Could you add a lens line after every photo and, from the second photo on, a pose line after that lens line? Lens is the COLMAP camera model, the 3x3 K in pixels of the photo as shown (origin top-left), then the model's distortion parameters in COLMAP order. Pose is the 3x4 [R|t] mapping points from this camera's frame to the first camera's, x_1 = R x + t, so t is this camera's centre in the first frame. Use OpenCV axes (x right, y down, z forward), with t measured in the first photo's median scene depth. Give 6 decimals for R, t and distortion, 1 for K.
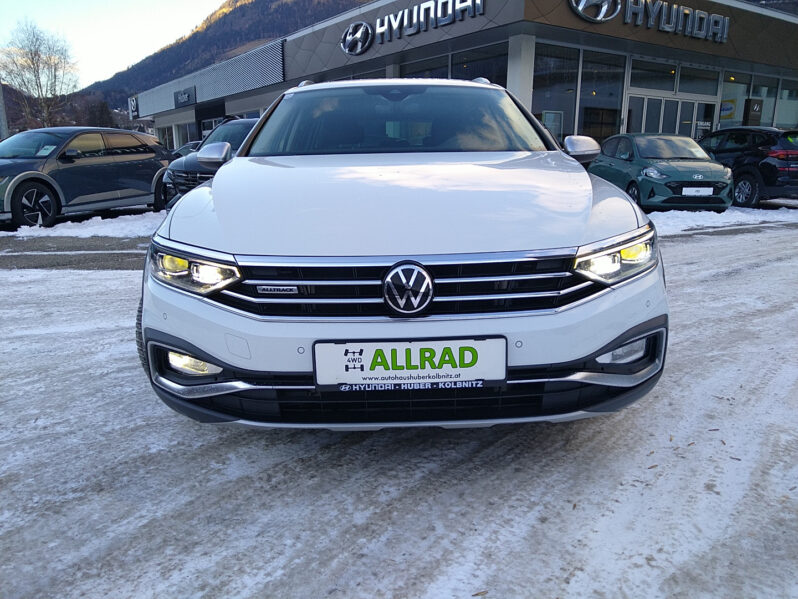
lens RADIAL K [[615.2, 0, 398.5], [0, 615.2, 299.4], [0, 0, 1]] dist [0.032938, -0.026074]
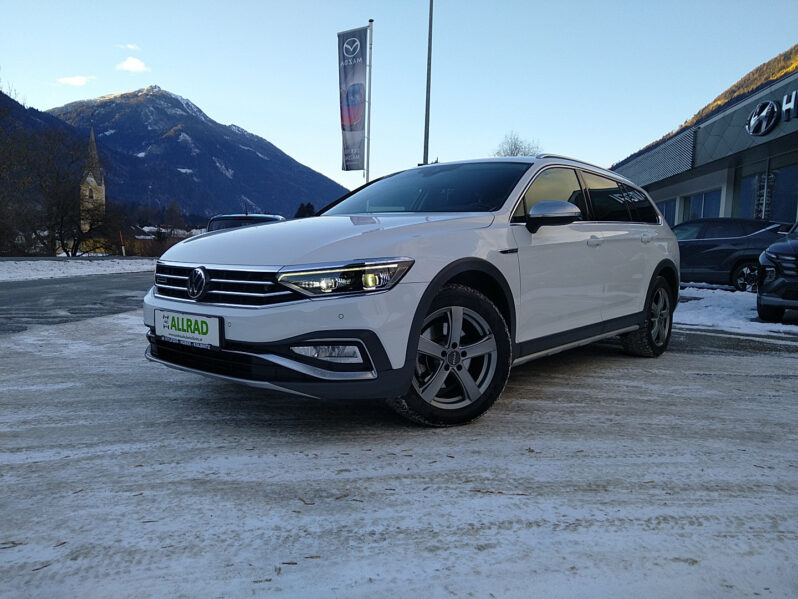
lens RADIAL K [[615.2, 0, 396.4], [0, 615.2, 299.5], [0, 0, 1]] dist [0.032938, -0.026074]
pose [[0.745756, 0.082913, -0.661040, 1.459548], [-0.176318, 0.981409, -0.075818, 0.053192], [0.642464, 0.173095, 0.746511, 0.122497]]
